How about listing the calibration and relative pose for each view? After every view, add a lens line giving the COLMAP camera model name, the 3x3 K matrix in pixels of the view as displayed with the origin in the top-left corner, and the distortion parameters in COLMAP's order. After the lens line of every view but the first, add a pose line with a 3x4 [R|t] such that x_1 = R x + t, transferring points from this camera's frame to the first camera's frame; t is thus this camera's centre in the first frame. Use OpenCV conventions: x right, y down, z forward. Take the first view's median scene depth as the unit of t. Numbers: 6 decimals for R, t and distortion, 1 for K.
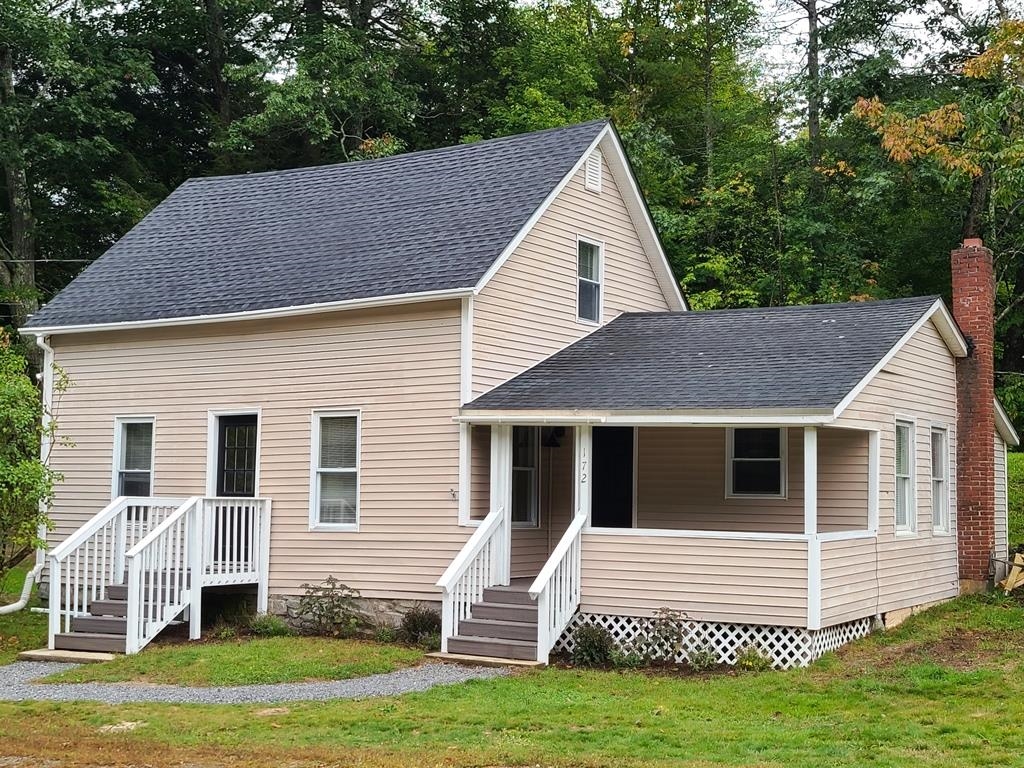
lens RADIAL K [[1377.7, 0, 512.4], [0, 1377.7, 384.0], [0, 0, 1]] dist [0.033284, 0.000000]
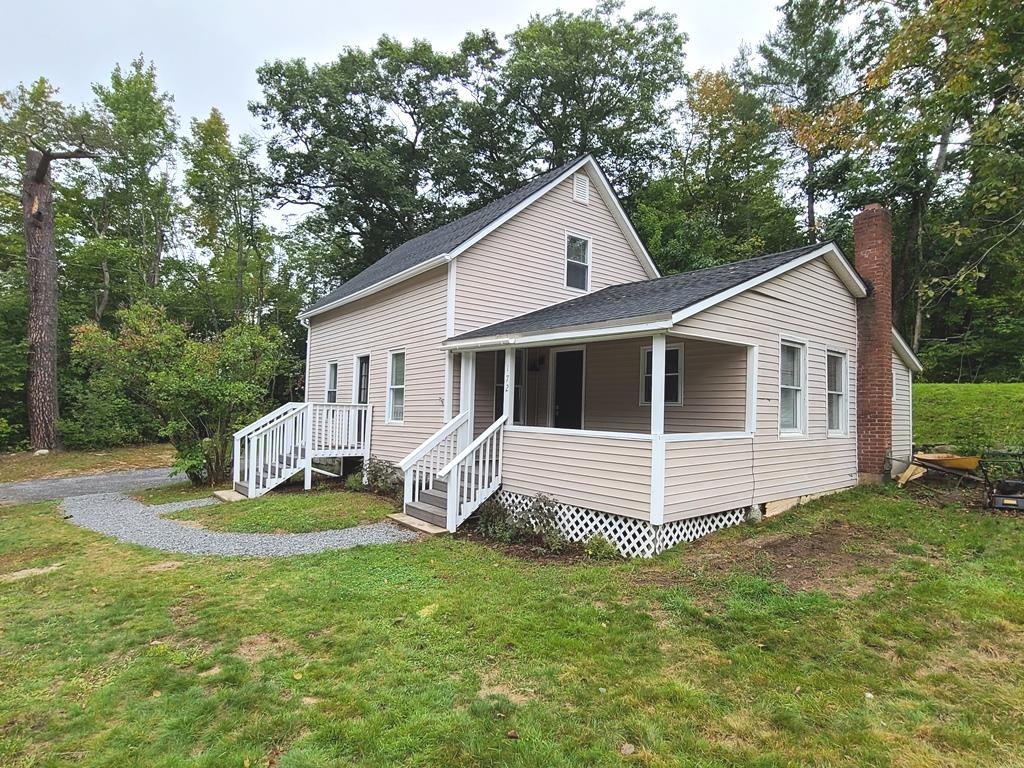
lens RADIAL K [[537.2, 0, 513.9], [0, 537.2, 386.6], [0, 0, 1]] dist [-0.013759, -0.000566]
pose [[0.942056, -0.006248, -0.335399, 0.215625], [0.015489, 0.999570, 0.024885, 0.051548], [0.335099, -0.028638, 0.941748, 0.493039]]
